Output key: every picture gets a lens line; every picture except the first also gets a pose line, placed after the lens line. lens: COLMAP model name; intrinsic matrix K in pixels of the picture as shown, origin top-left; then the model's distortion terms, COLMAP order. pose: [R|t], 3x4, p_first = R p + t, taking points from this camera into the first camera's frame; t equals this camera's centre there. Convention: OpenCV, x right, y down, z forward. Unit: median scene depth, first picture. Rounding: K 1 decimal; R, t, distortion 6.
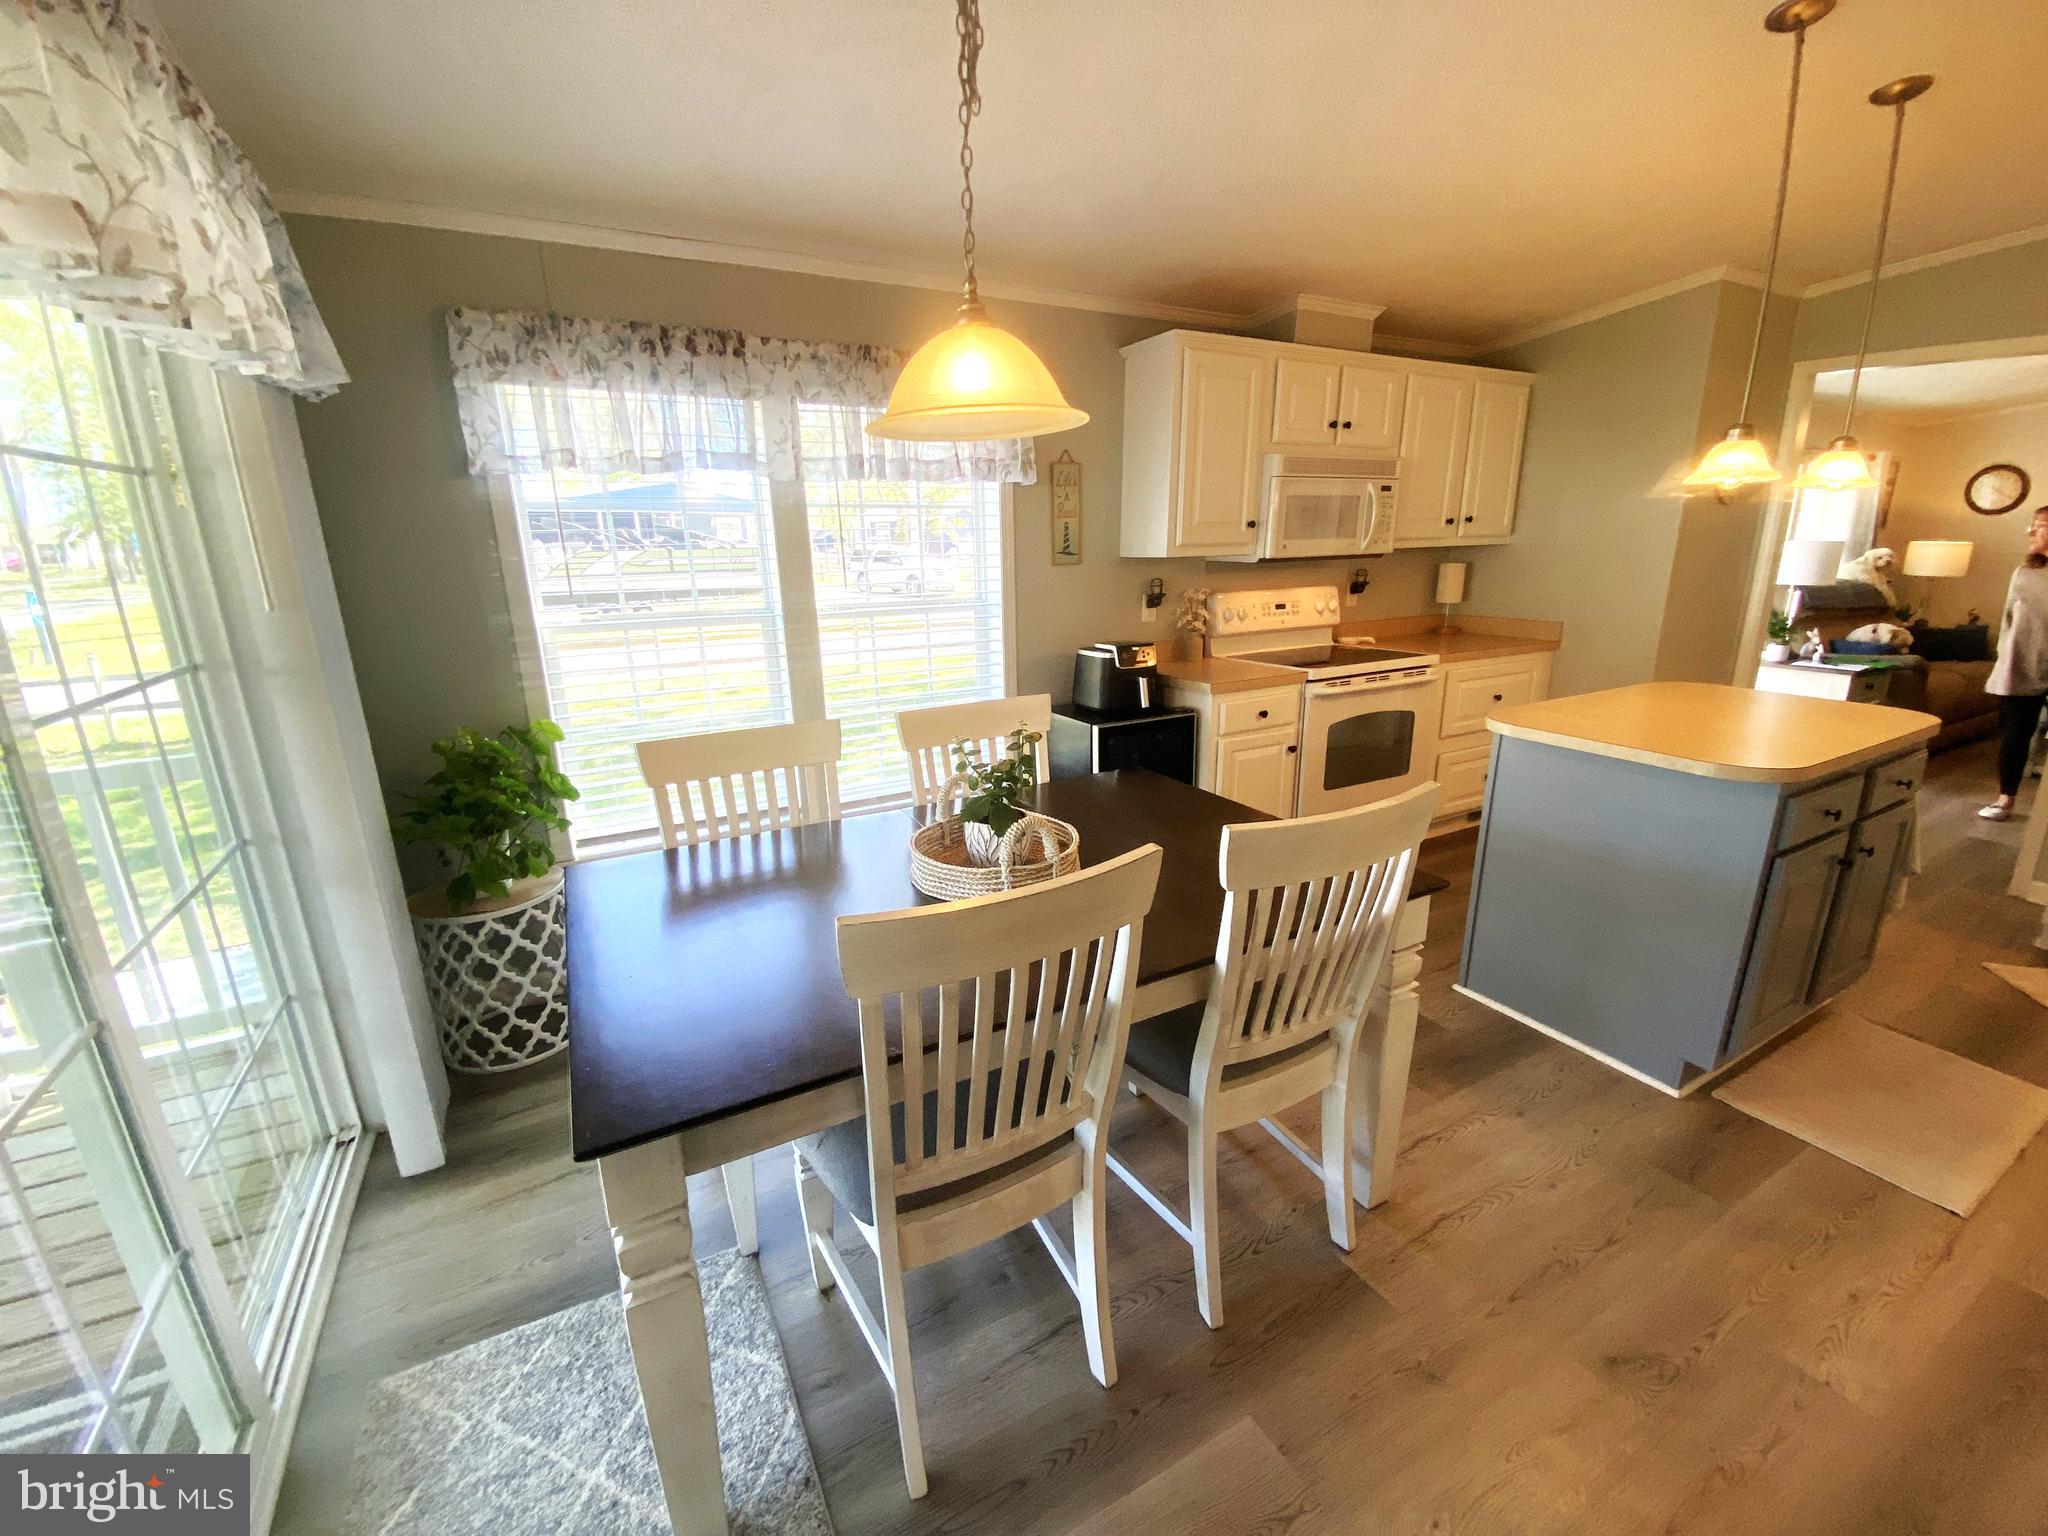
lens RADIAL K [[828.0, 0, 1024.0], [0, 828.0, 768.0], [0, 0, 1]] dist [0.024087, -0.024997]
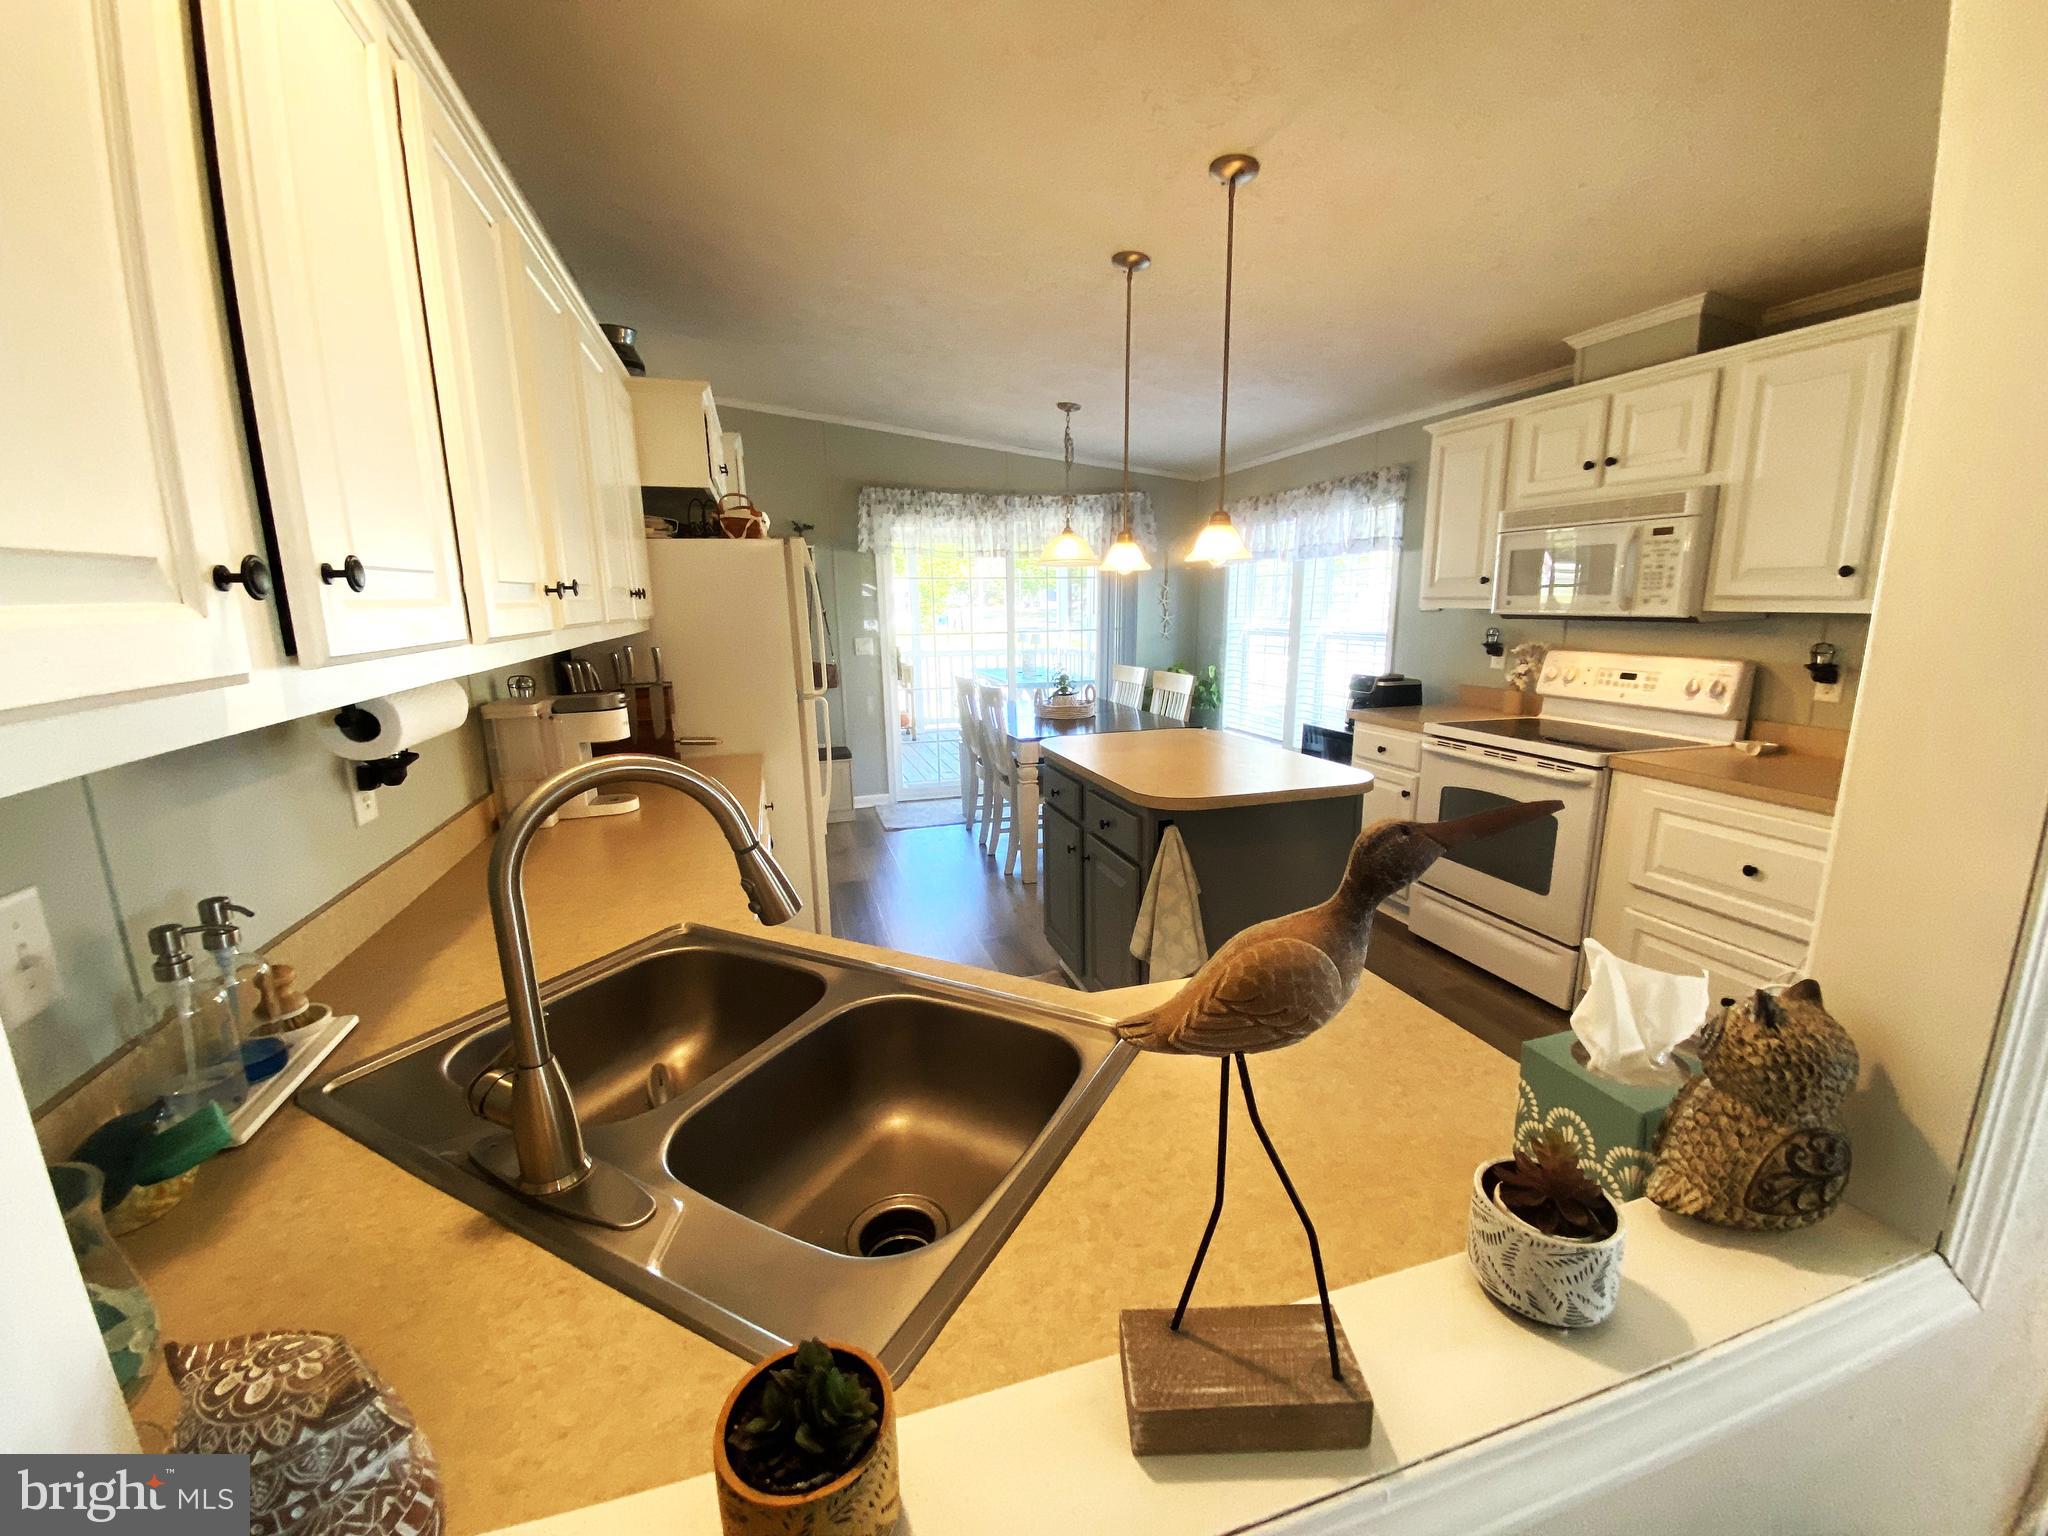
lens RADIAL K [[828.0, 0, 1024.0], [0, 828.0, 768.0], [0, 0, 1]] dist [0.024087, -0.024997]
pose [[-0.218629, 0.218646, -0.950997, 1.385070], [-0.238748, 0.932968, 0.269388, -0.213924], [0.946151, 0.285944, -0.151773, 0.669717]]
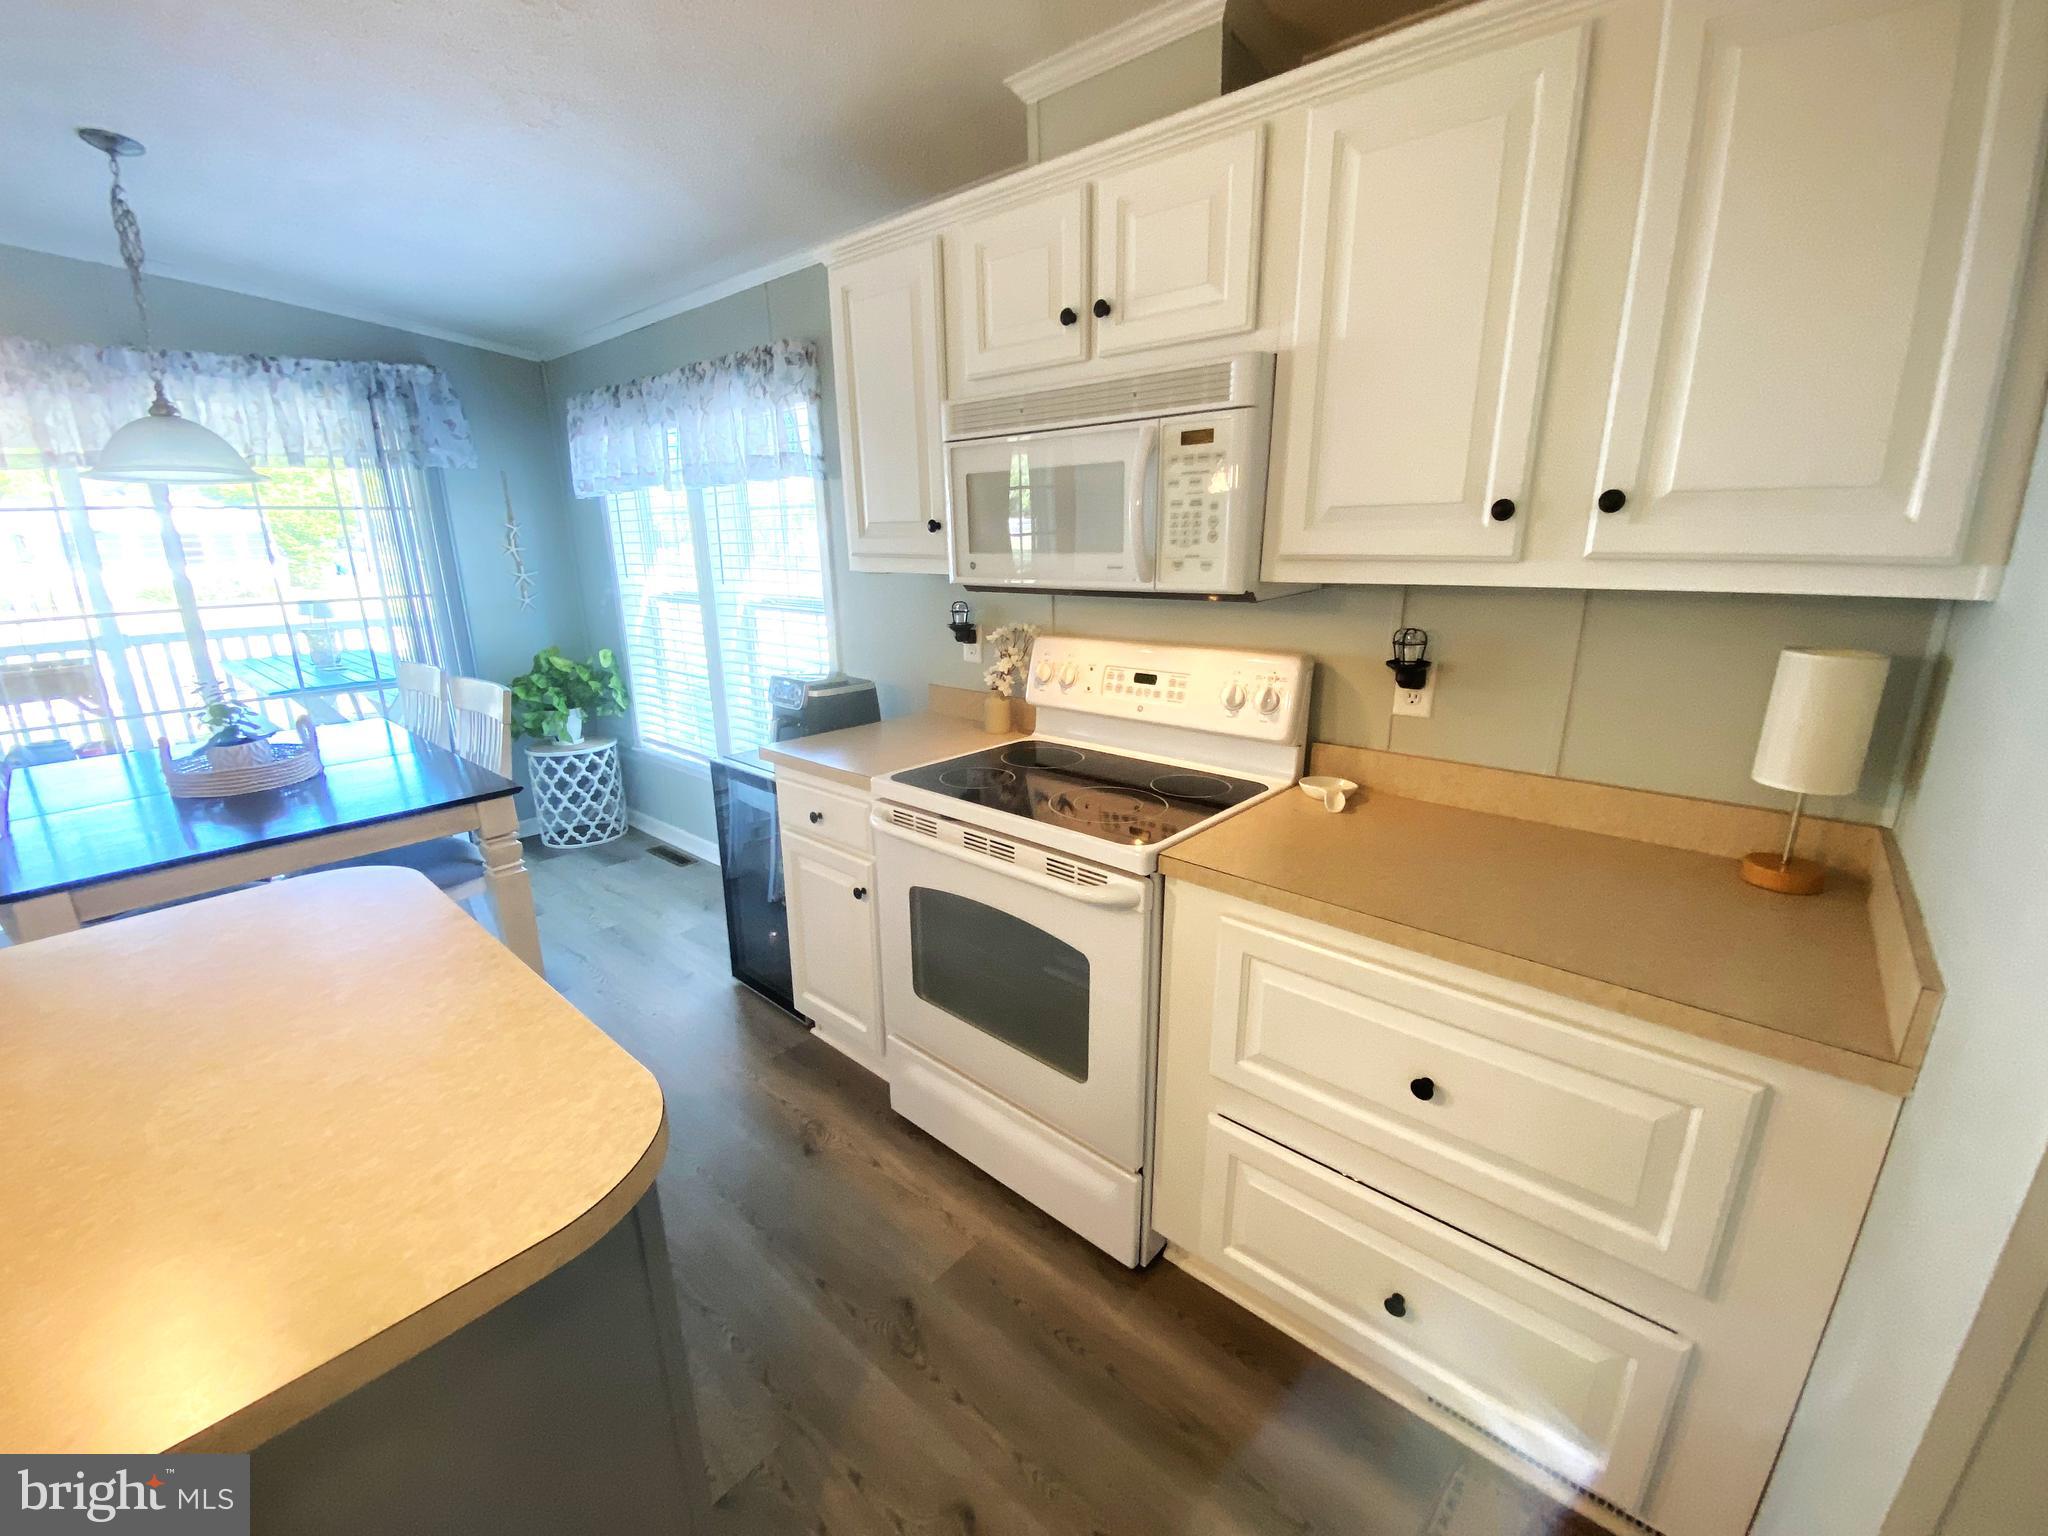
lens RADIAL K [[823.2, 0, 1024.0], [0, 823.2, 768.0], [0, 0, 1]] dist [0.058997, -0.034810]
pose [[0.338446, 0.268801, -0.901776, 0.869193], [-0.243960, 0.950629, 0.191803, -0.251281], [0.908811, 0.155082, 0.387314, 0.831891]]
